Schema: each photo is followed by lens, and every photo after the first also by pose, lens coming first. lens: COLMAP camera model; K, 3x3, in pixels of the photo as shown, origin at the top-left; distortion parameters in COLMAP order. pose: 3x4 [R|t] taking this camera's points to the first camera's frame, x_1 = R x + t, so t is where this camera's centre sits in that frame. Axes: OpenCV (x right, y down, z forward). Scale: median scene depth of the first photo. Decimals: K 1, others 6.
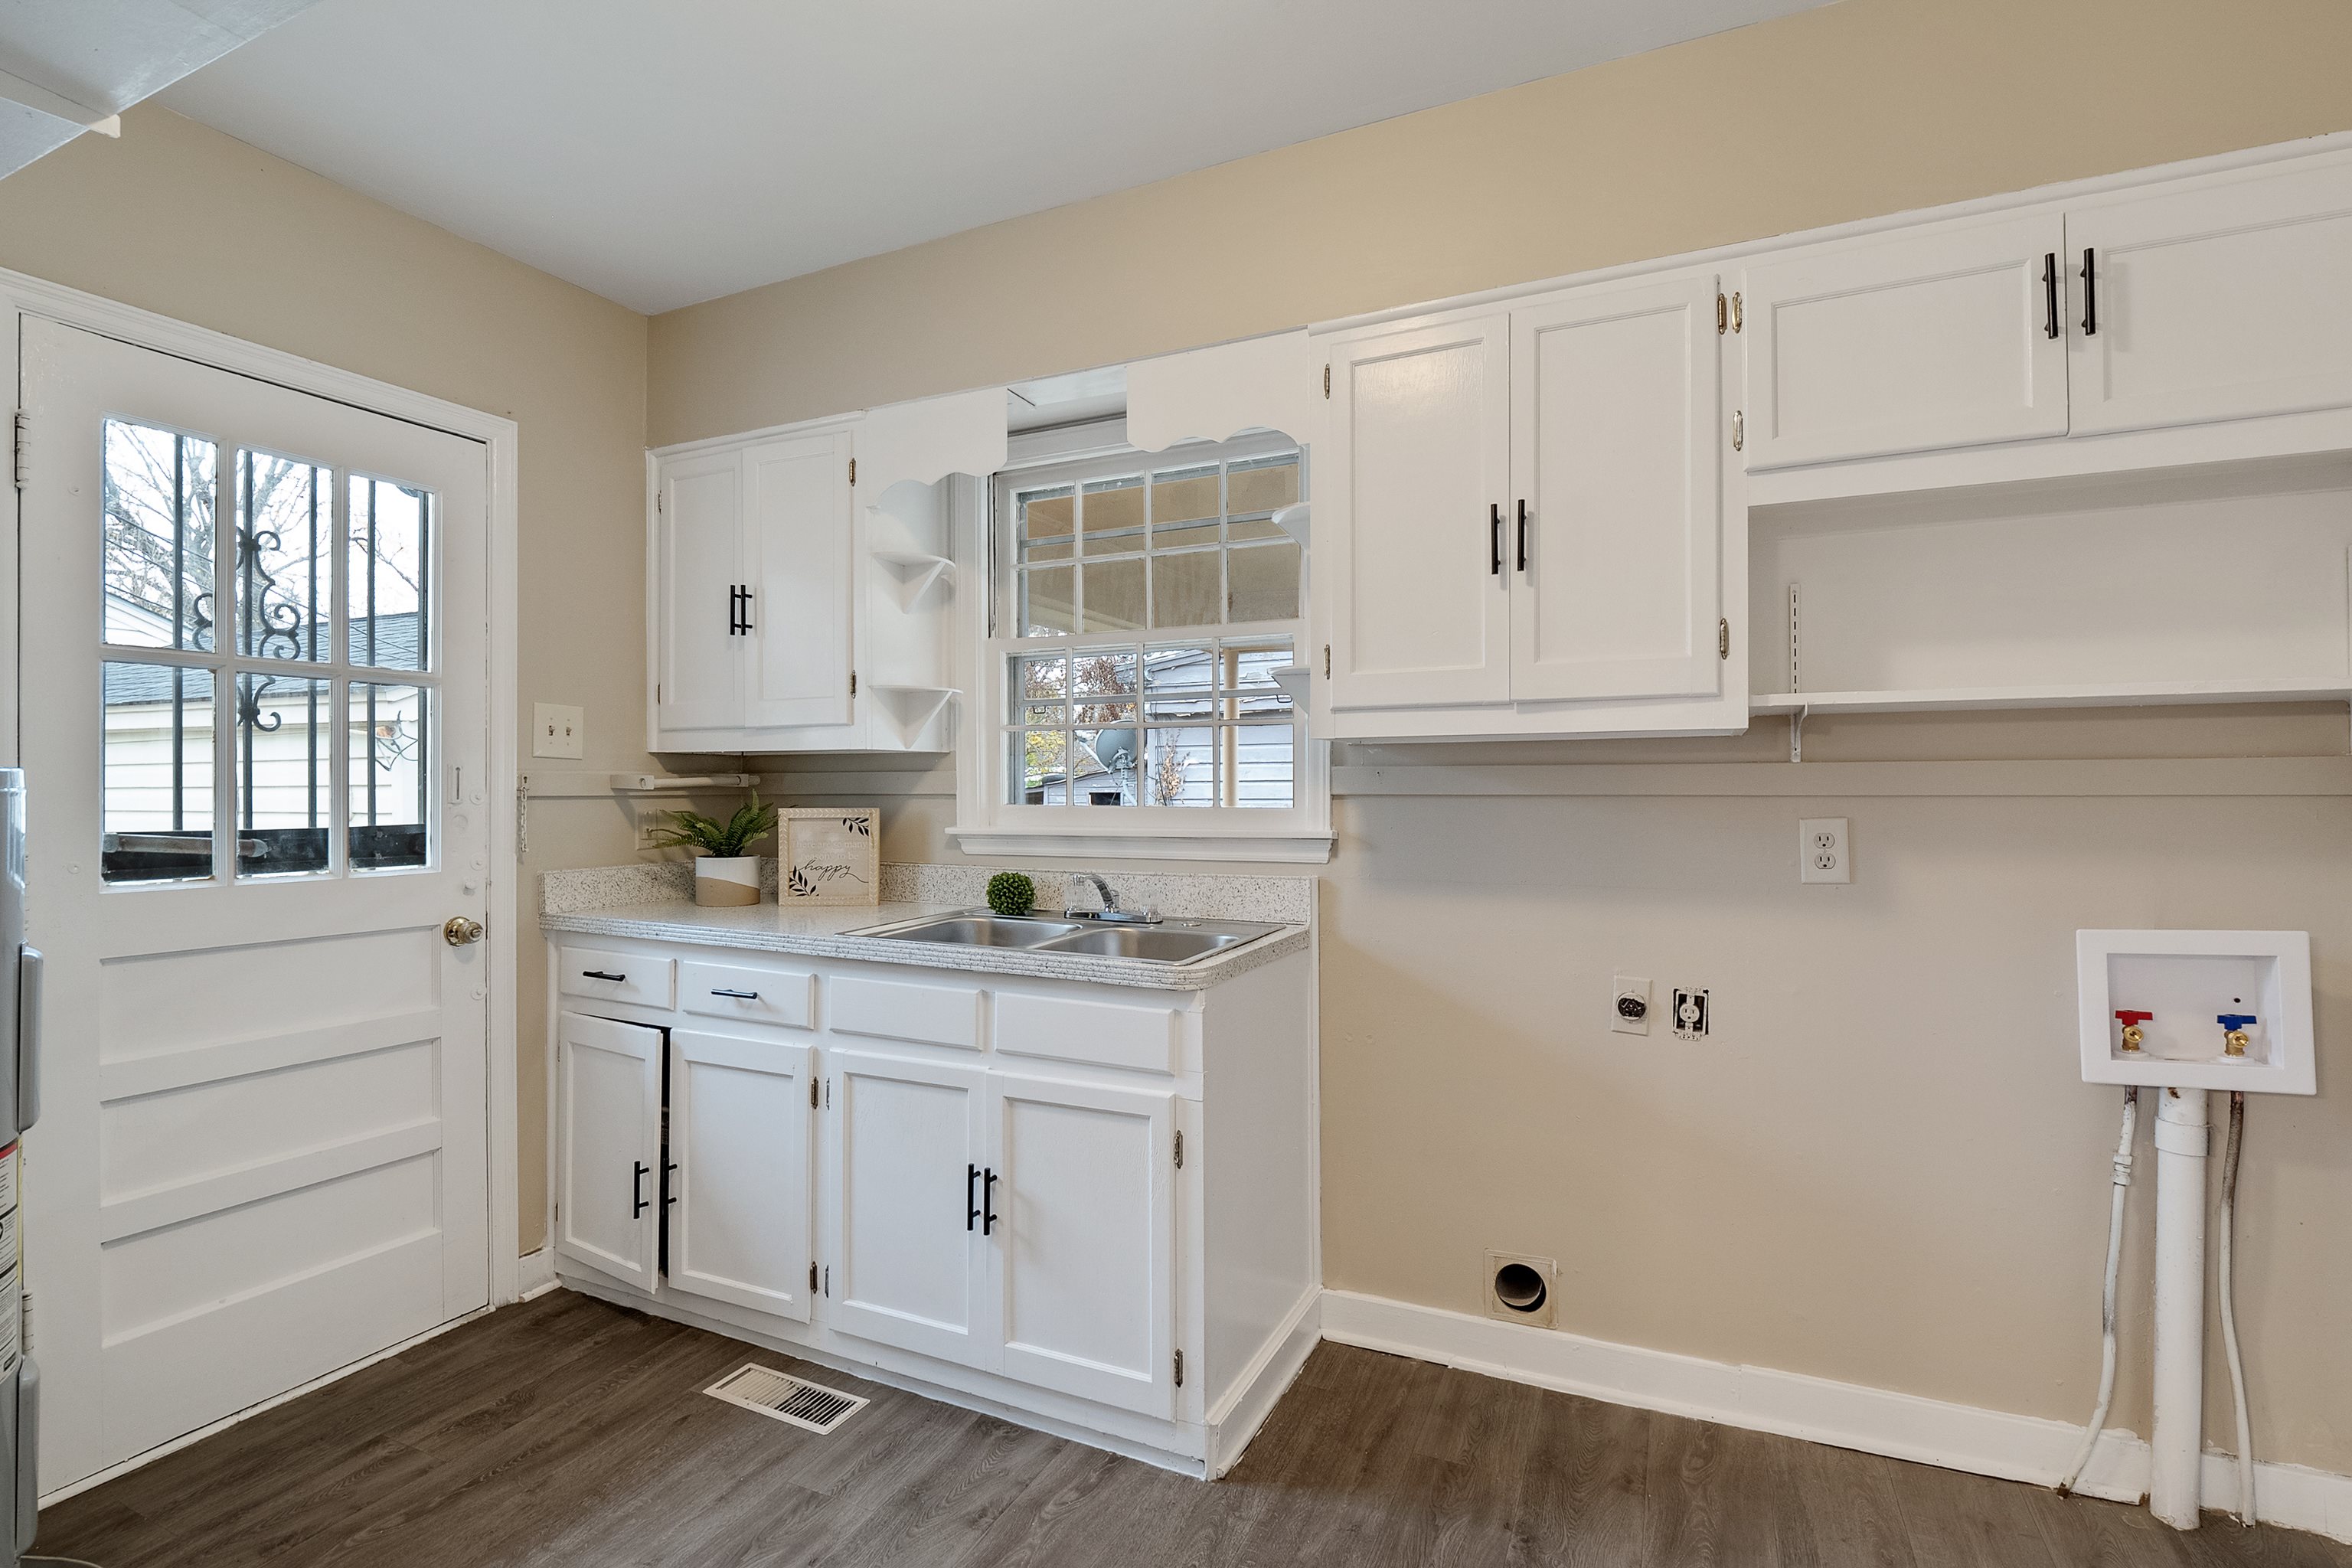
lens RADIAL K [[1122.1, 0, 1170.8], [0, 1122.1, 798.2], [0, 0, 1]] dist [-0.001514, -0.000287]
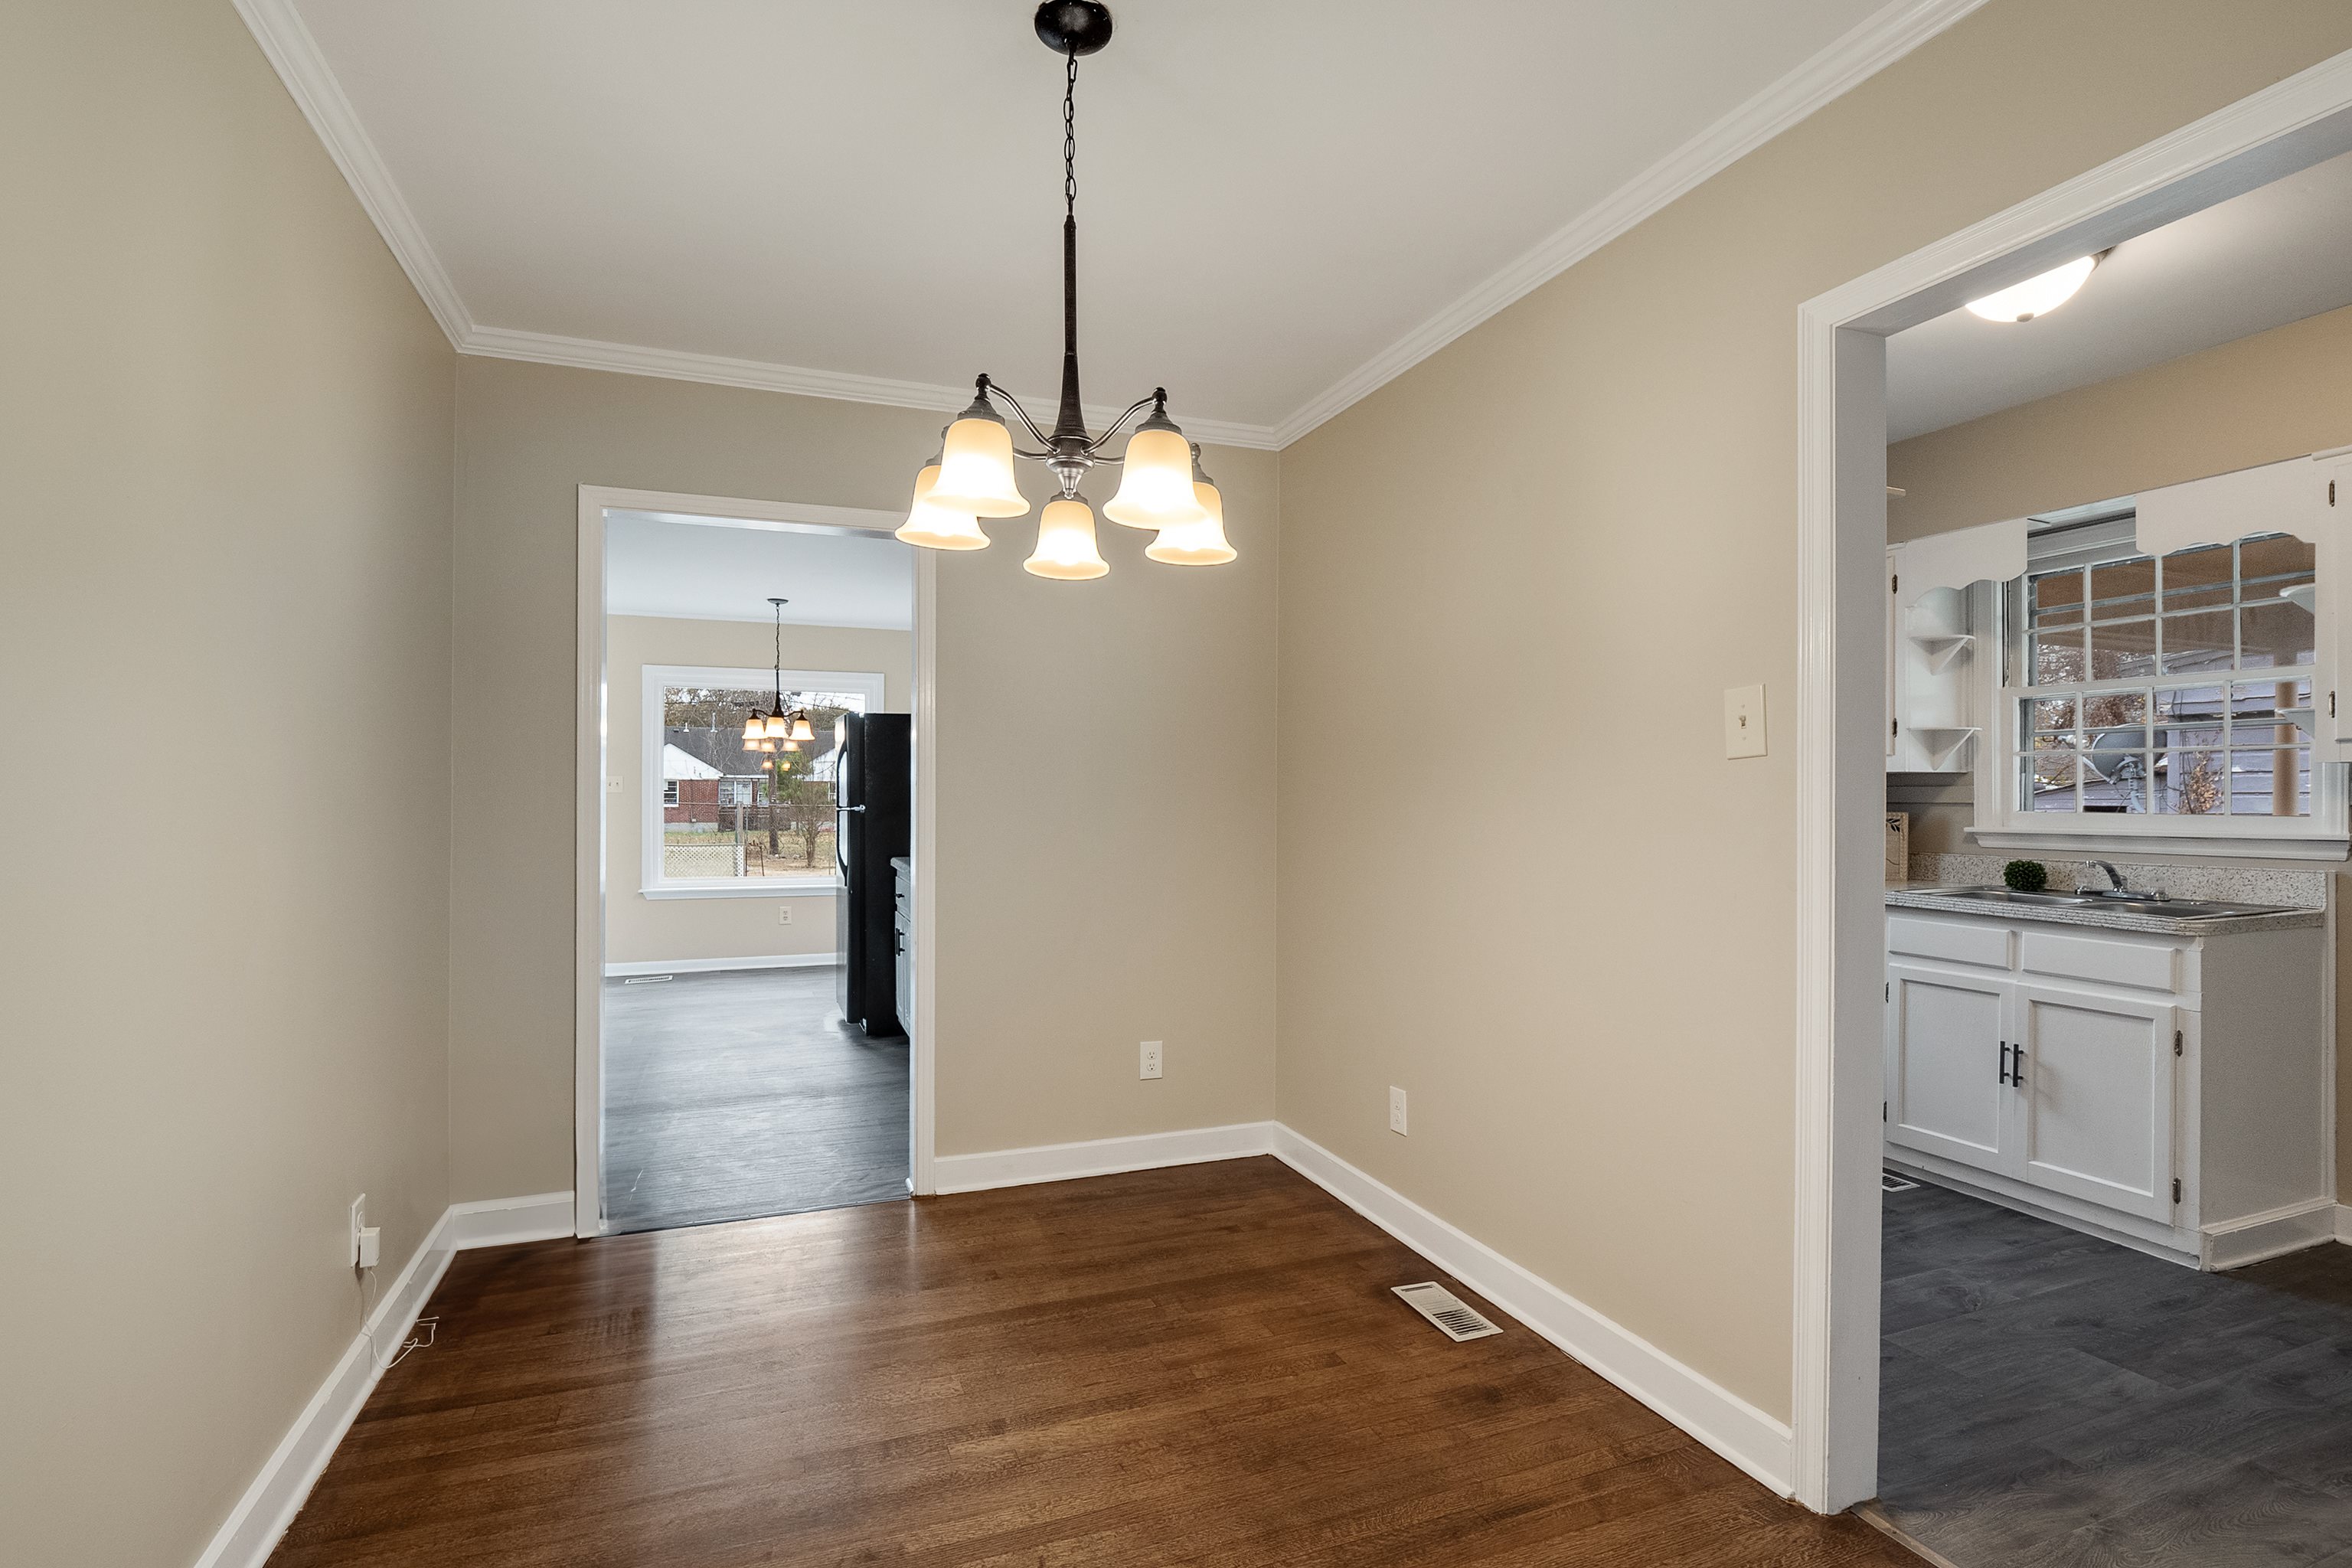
lens RADIAL K [[1119.4, 0, 1179.6], [0, 1119.4, 799.0], [0, 0, 1]] dist [-0.011662, 0.000670]
pose [[0.731209, 0.004949, -0.682136, 0.029983], [-0.010565, 0.999936, -0.004070, 0.008178], [0.682072, 0.010182, 0.731214, -0.739481]]
